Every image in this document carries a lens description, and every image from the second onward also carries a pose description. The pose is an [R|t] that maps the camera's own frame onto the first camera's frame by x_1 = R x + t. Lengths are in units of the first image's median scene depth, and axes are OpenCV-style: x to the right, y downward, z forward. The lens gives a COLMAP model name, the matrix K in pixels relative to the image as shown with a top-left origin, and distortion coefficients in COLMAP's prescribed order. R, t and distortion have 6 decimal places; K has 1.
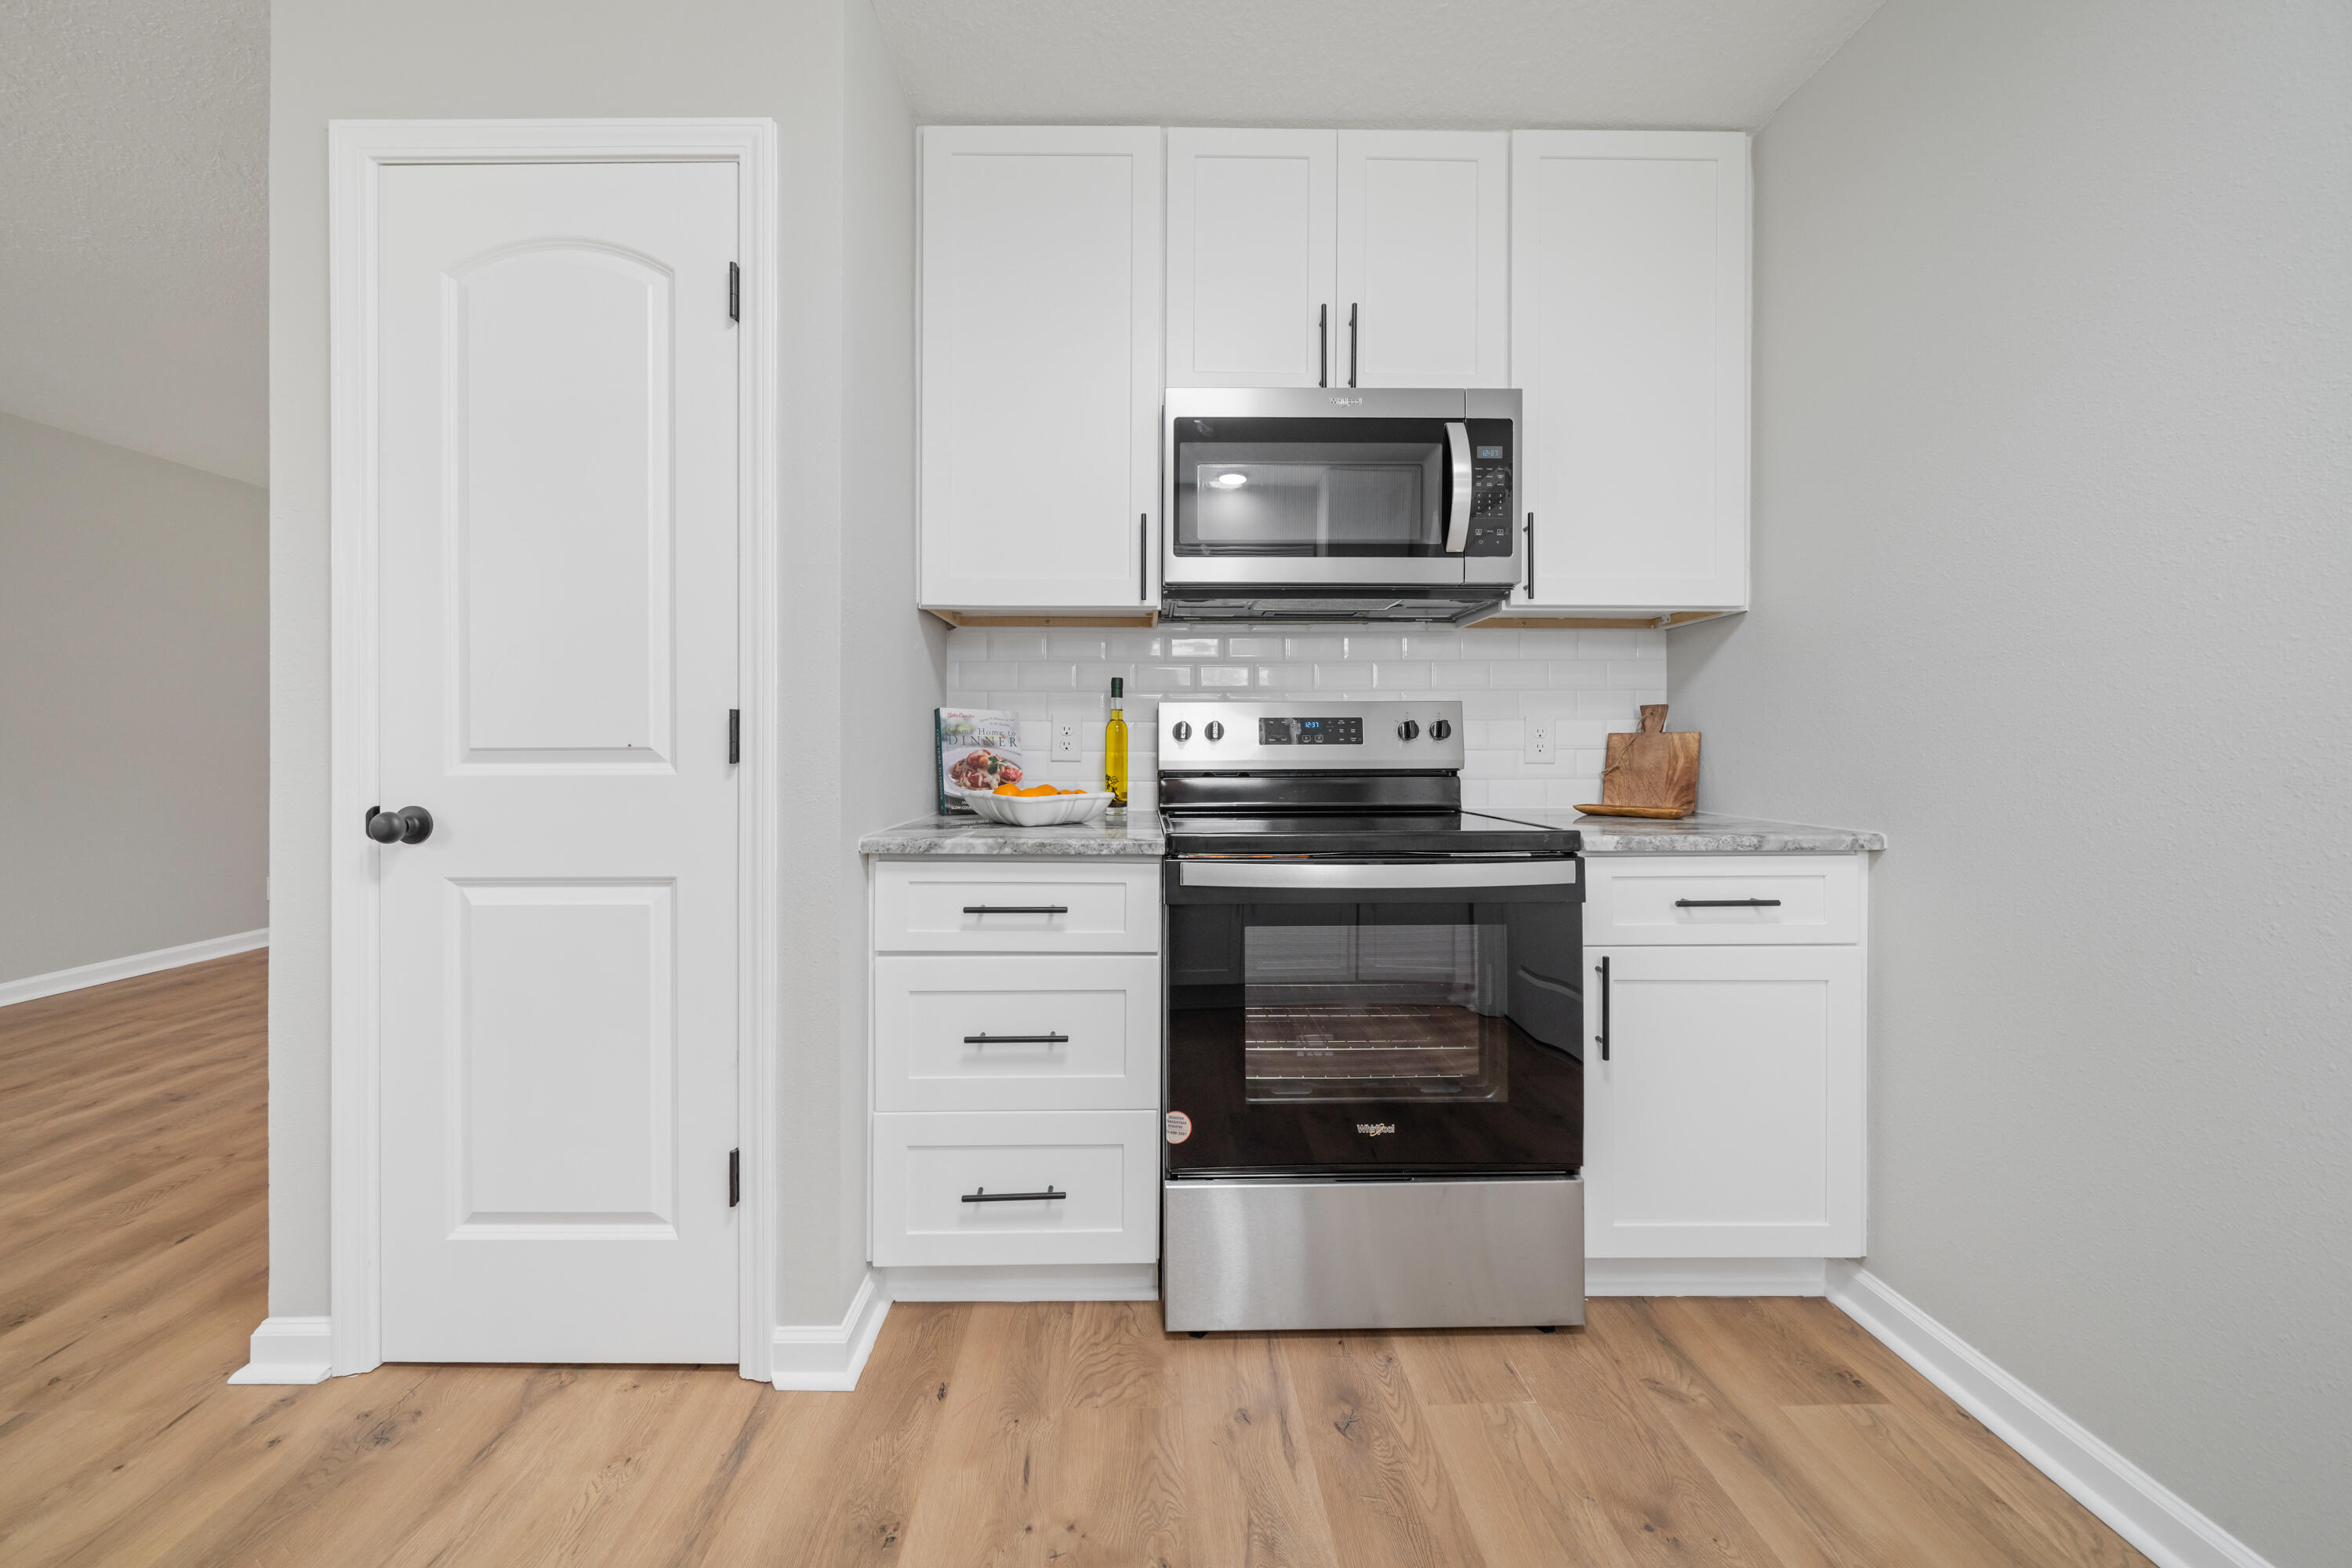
lens RADIAL K [[837.2, 0, 1177.1], [0, 837.2, 743.8], [0, 0, 1]] dist [-0.001909, 0.000070]
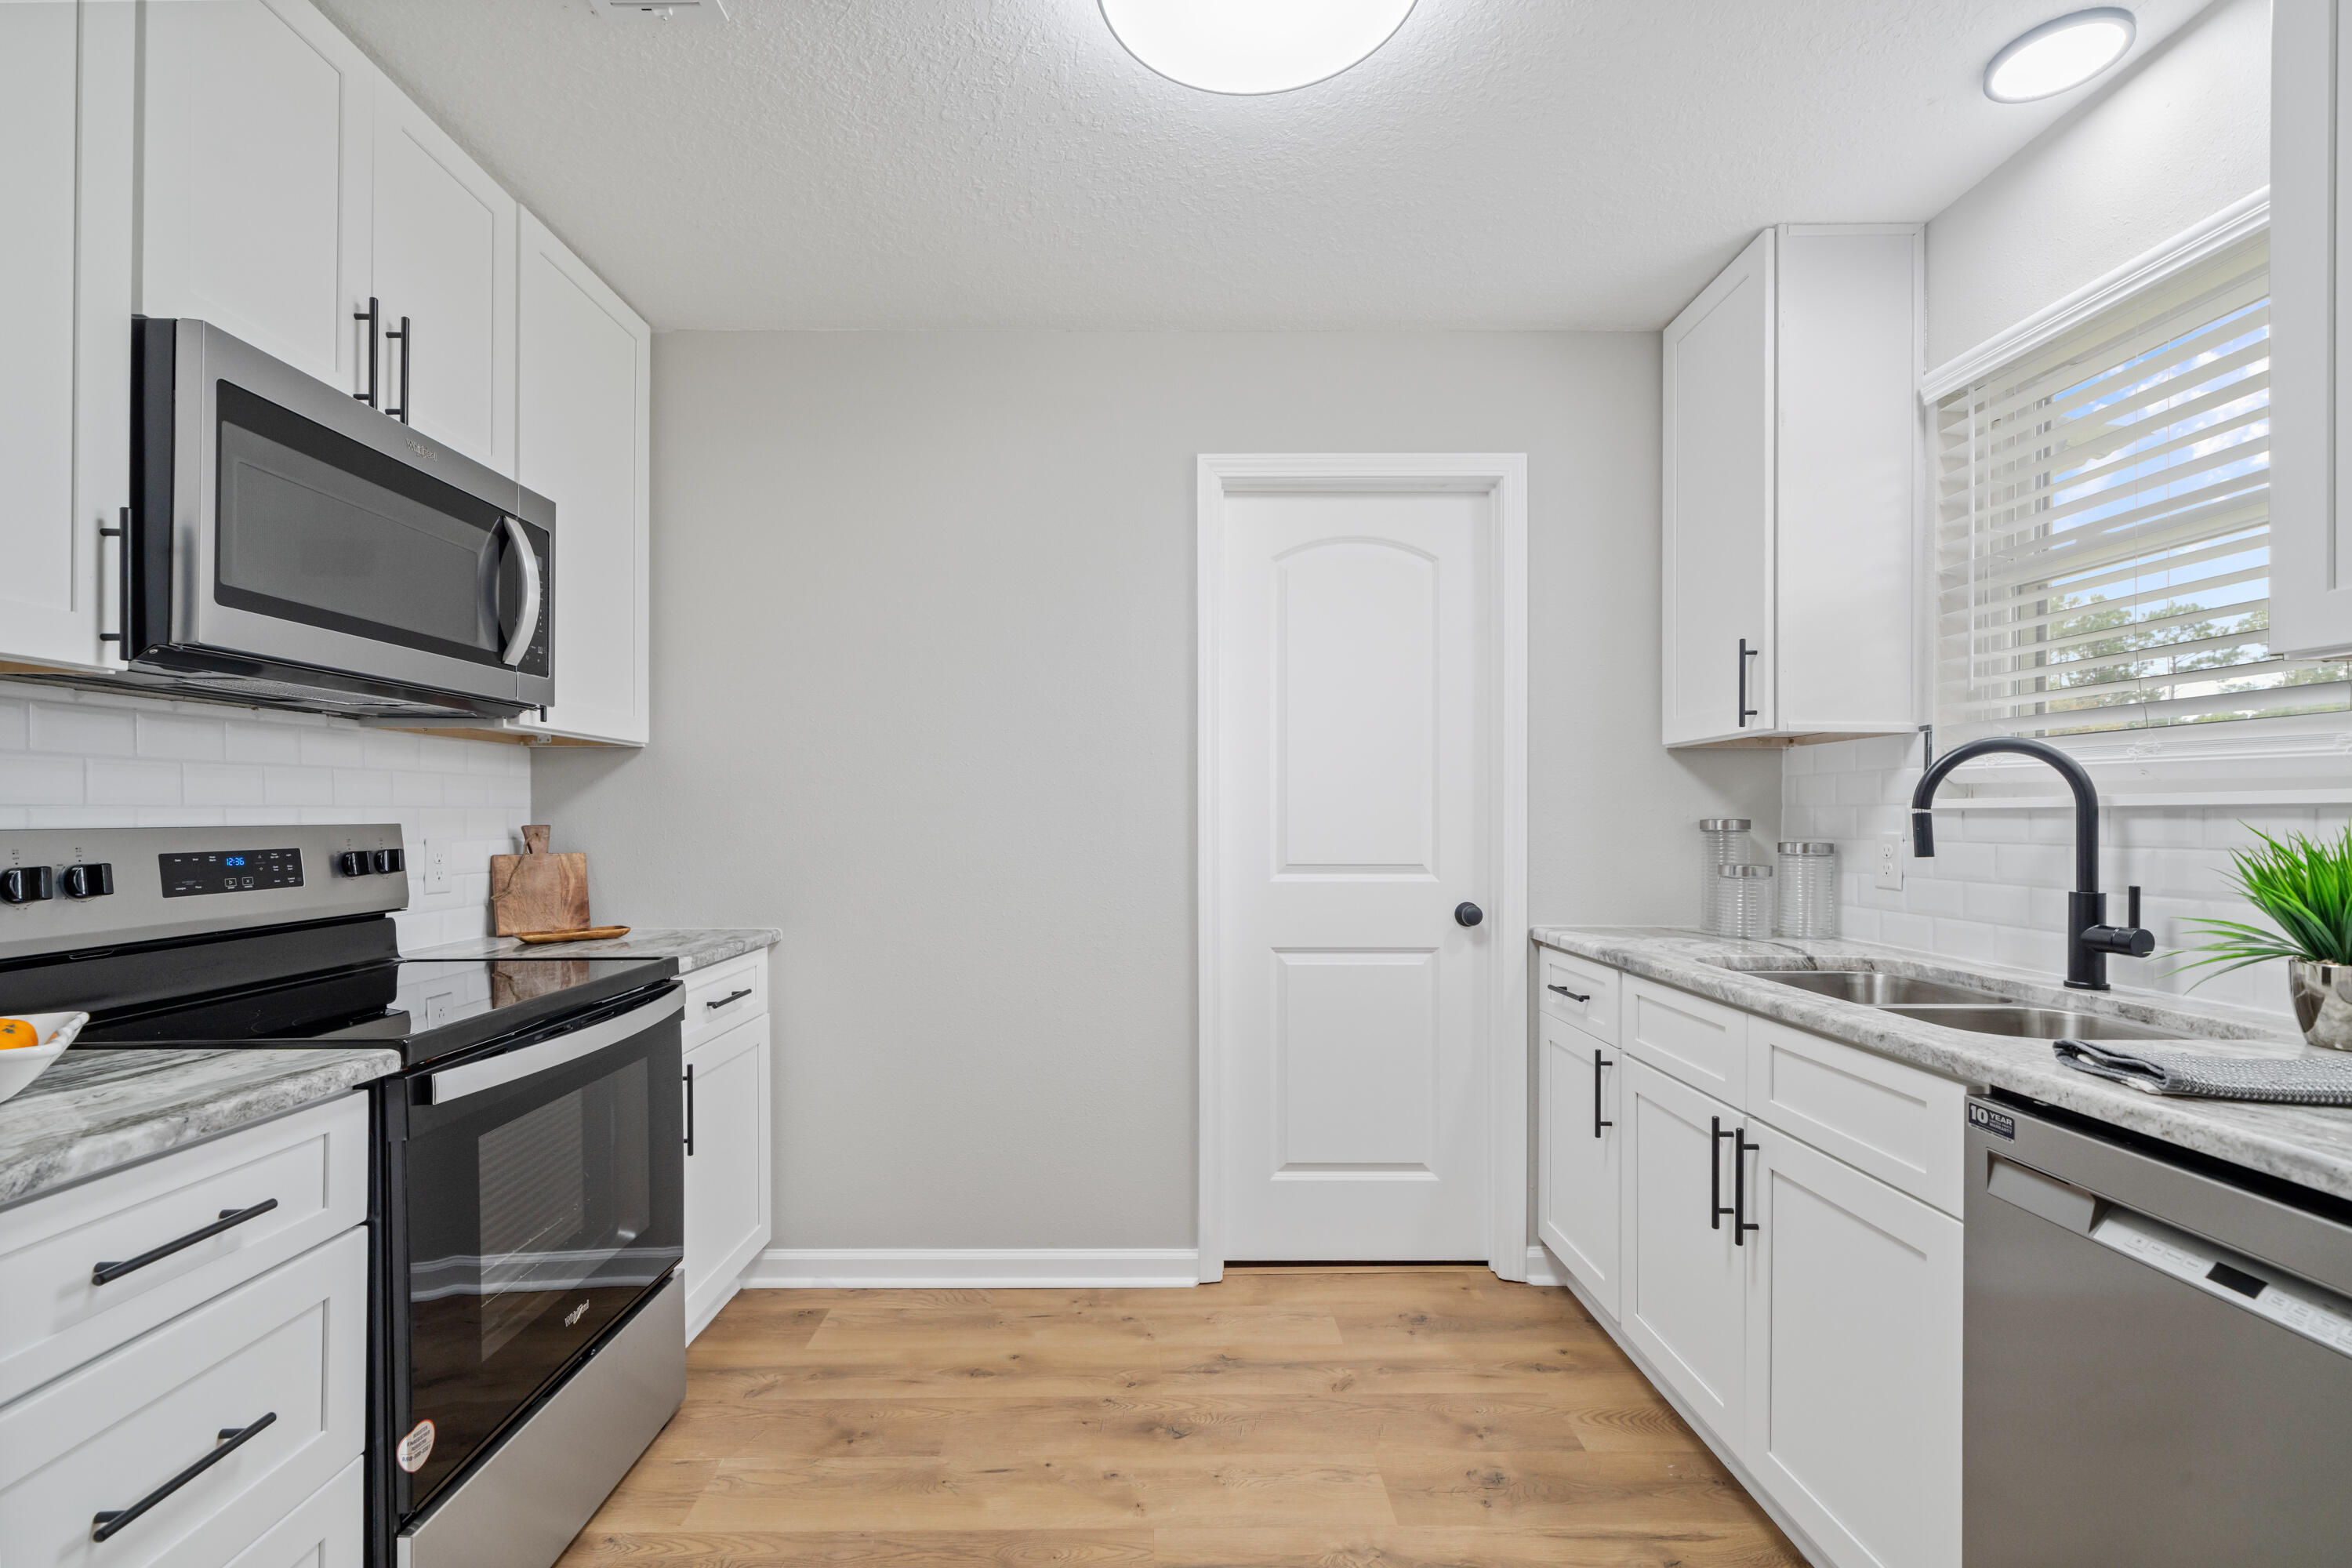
lens RADIAL K [[1018.7, 0, 1155.9], [0, 1018.7, 819.0], [0, 0, 1]] dist [0.002208, 0.000282]
pose [[0.014068, -0.002506, 0.999898, -0.737386], [-0.003127, 0.999992, 0.002550, -0.070851], [-0.999896, -0.003163, 0.014060, 0.304766]]
